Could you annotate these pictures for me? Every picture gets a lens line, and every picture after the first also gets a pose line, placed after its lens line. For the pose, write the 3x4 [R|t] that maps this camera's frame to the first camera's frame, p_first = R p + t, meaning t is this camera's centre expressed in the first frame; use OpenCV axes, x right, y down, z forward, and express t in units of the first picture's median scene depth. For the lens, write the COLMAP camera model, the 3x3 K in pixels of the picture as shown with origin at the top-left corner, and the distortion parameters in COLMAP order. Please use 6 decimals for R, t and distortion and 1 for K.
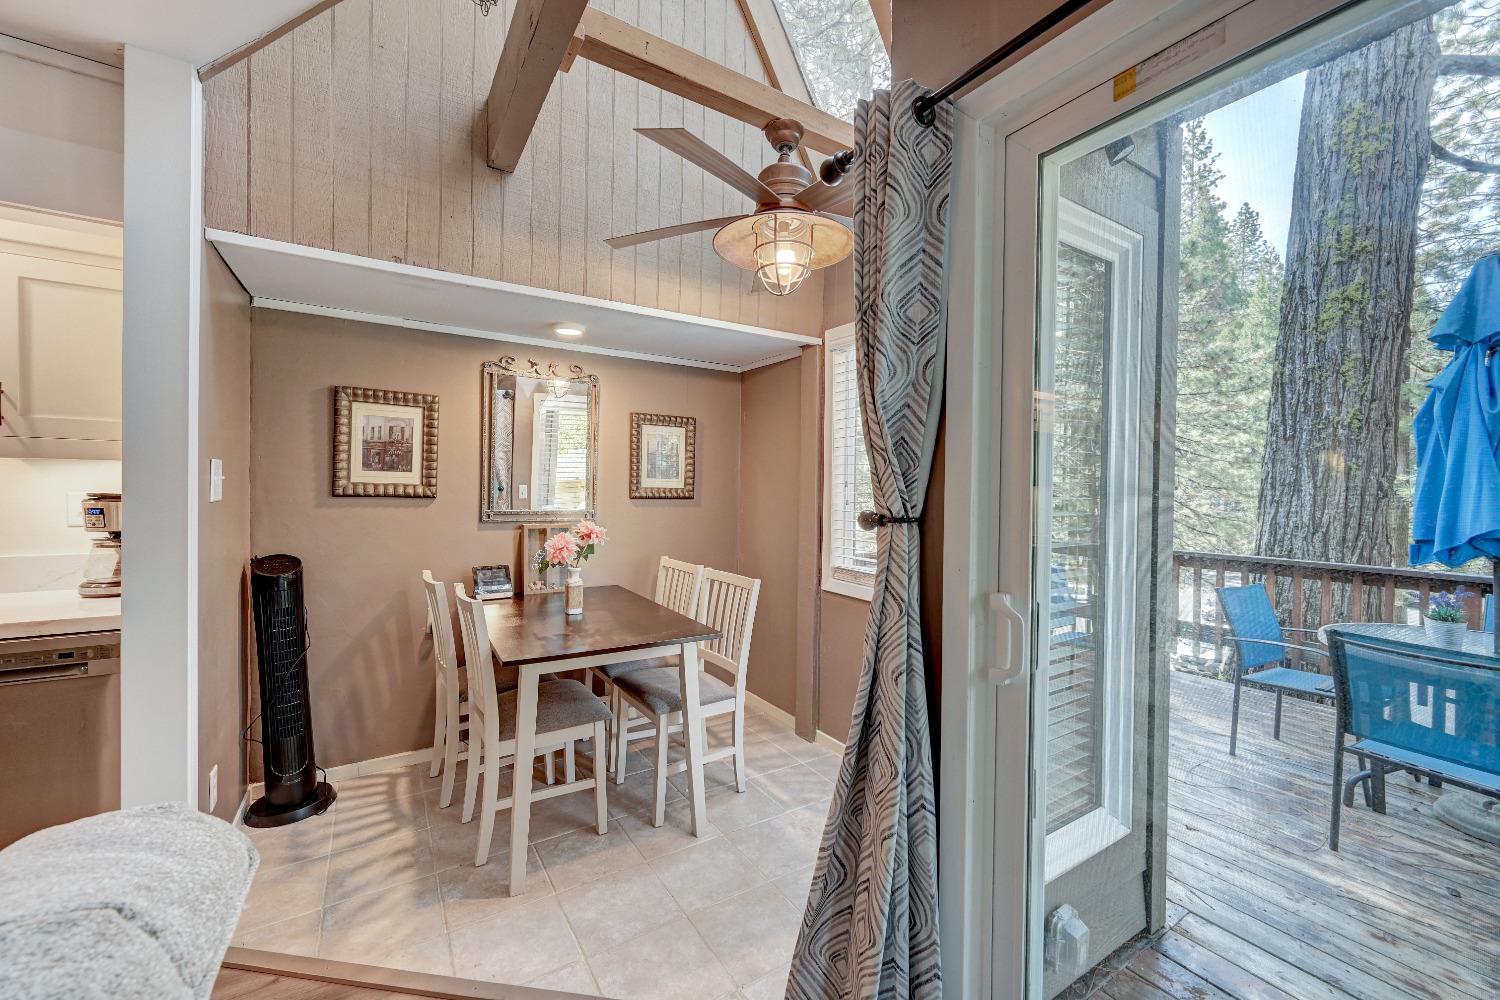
lens RADIAL K [[590.3, 0, 742.6], [0, 590.3, 494.9], [0, 0, 1]] dist [-0.009686, 0.000659]
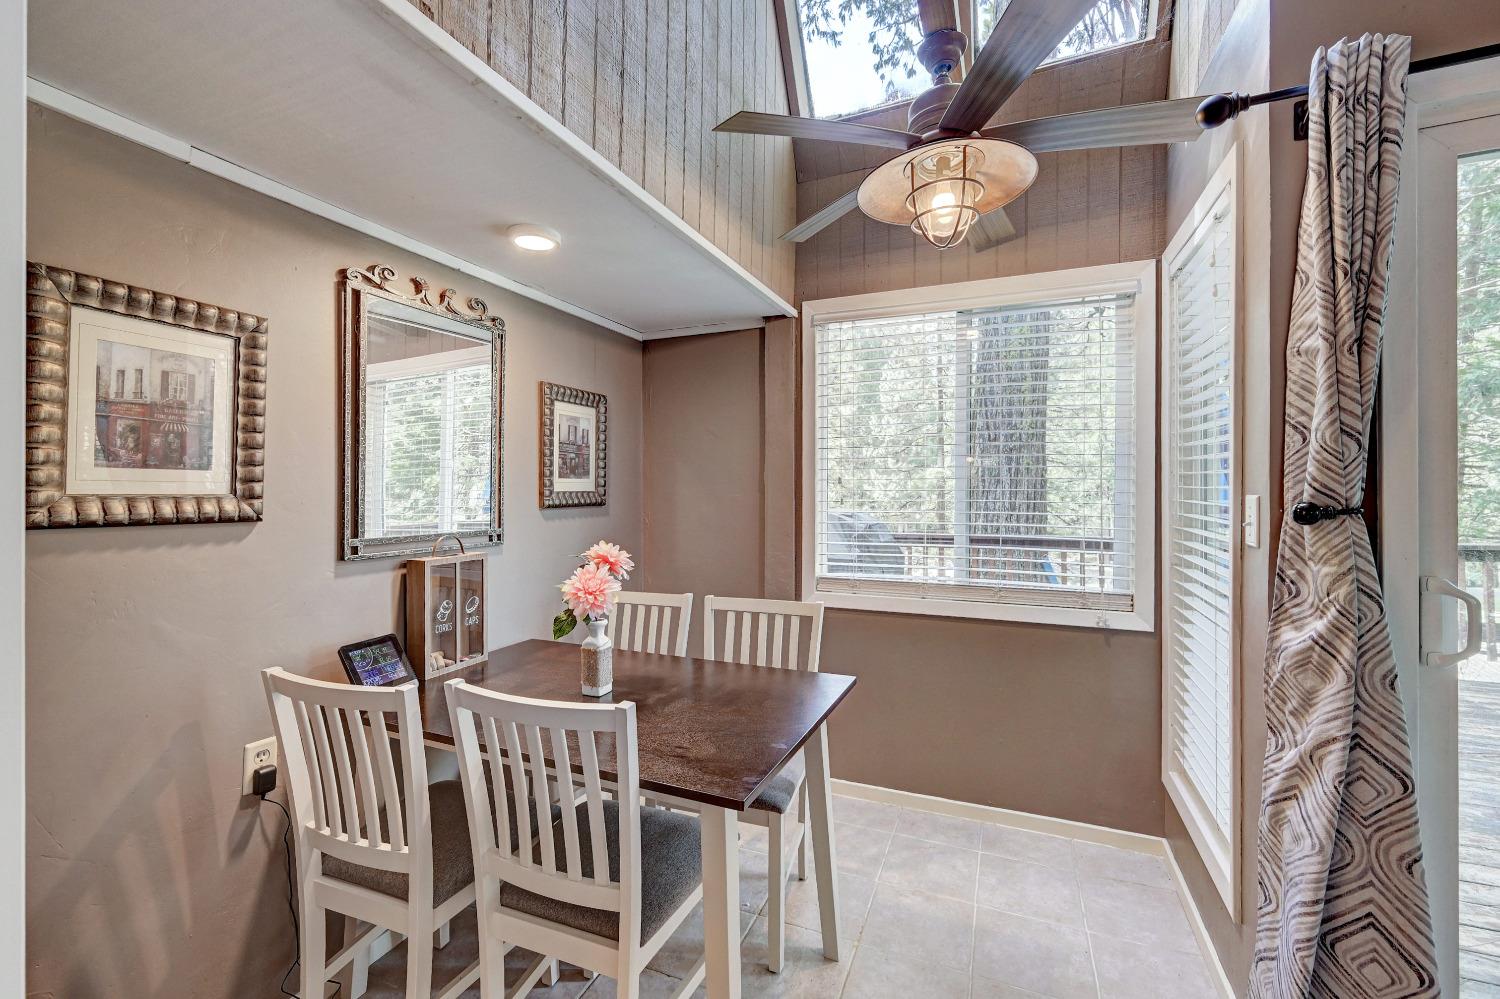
lens RADIAL K [[625.0, 0, 736.3], [0, 625.0, 486.7], [0, 0, 1]] dist [-0.004451, 0.000554]
pose [[0.833996, -0.017918, 0.551479, -0.484158], [0.023513, 0.999719, -0.003077, -0.013494], [-0.551269, 0.015533, 0.834183, 0.337791]]
